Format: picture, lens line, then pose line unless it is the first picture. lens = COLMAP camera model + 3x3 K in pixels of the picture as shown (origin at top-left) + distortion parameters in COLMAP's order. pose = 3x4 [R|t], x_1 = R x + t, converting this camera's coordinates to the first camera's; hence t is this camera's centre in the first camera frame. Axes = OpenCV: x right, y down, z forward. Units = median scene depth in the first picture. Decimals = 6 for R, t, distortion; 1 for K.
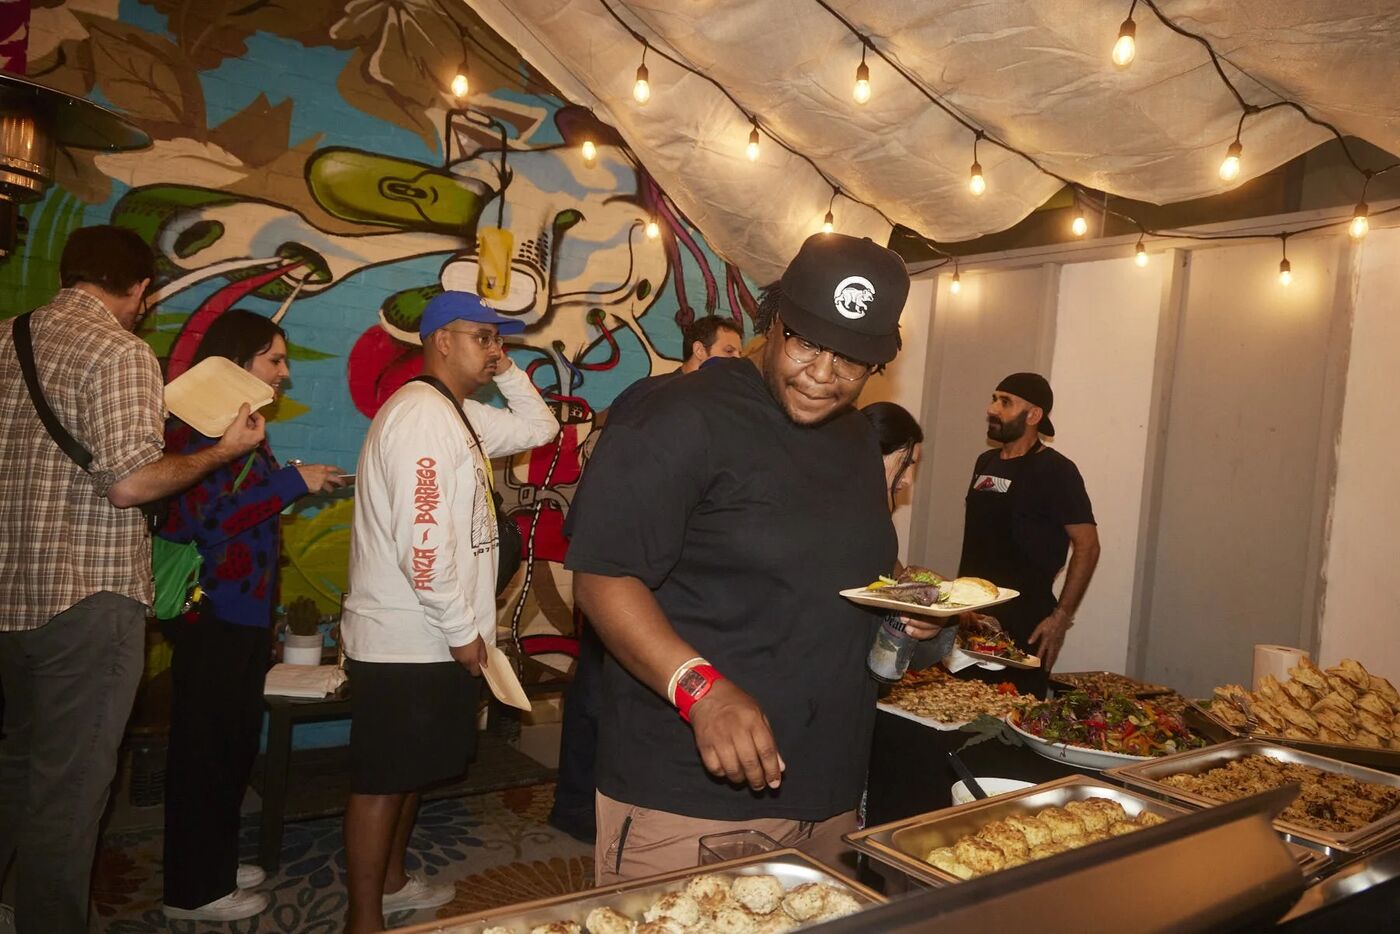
lens RADIAL K [[984.4, 0, 700.7], [0, 984.4, 466.3], [0, 0, 1]] dist [0.003618, -0.009163]
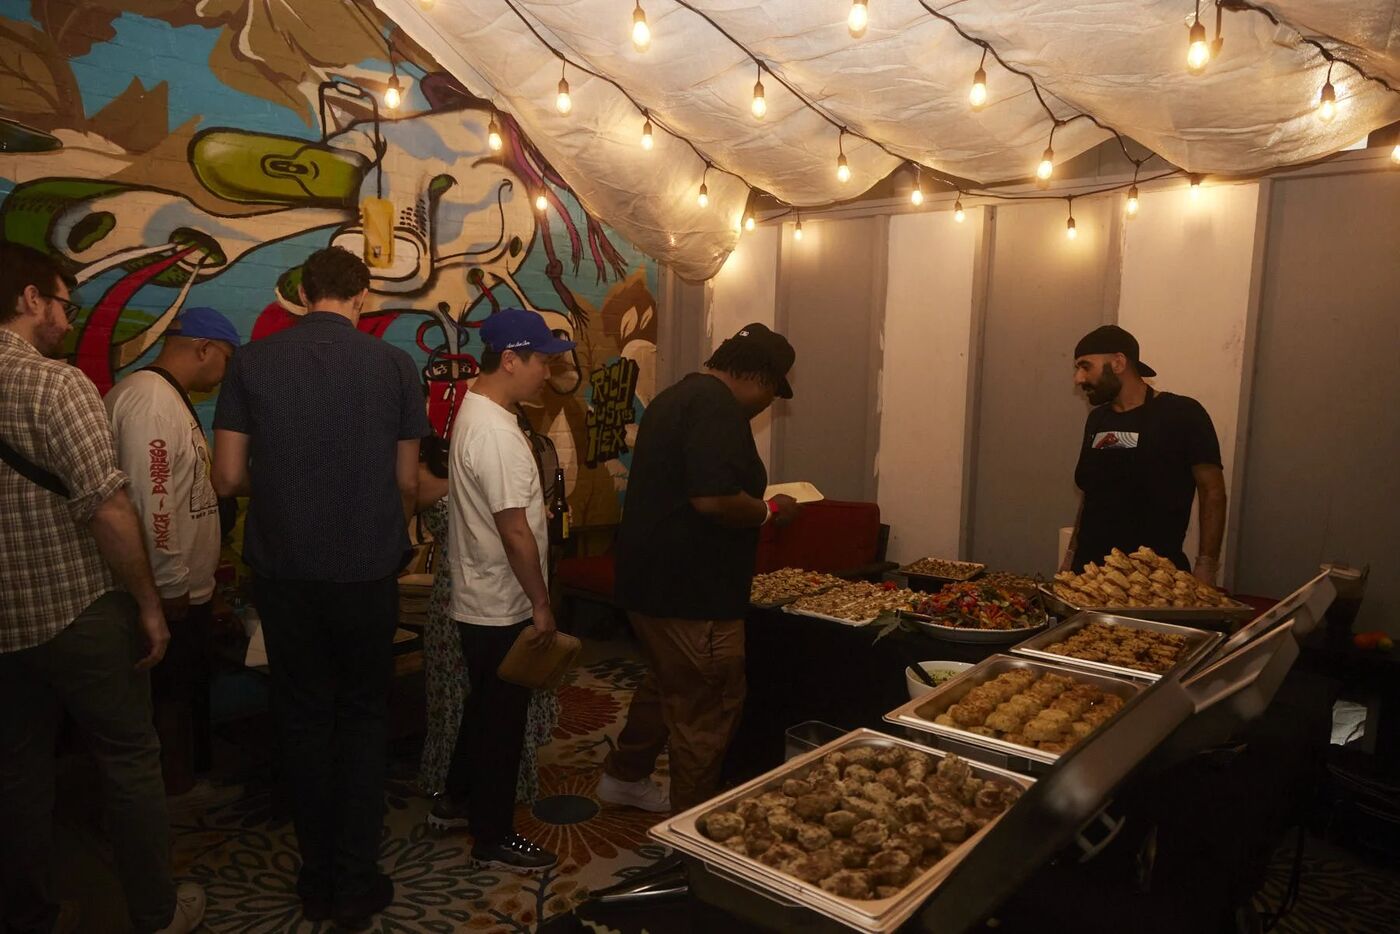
lens RADIAL K [[984.4, 0, 698.3], [0, 984.4, 470.4], [0, 0, 1]] dist [0.003618, -0.009163]
pose [[0.974634, -0.090016, 0.204906, -0.135358], [0.066892, 0.990863, 0.117116, -0.066310], [-0.213576, -0.100439, 0.971750, -0.126266]]
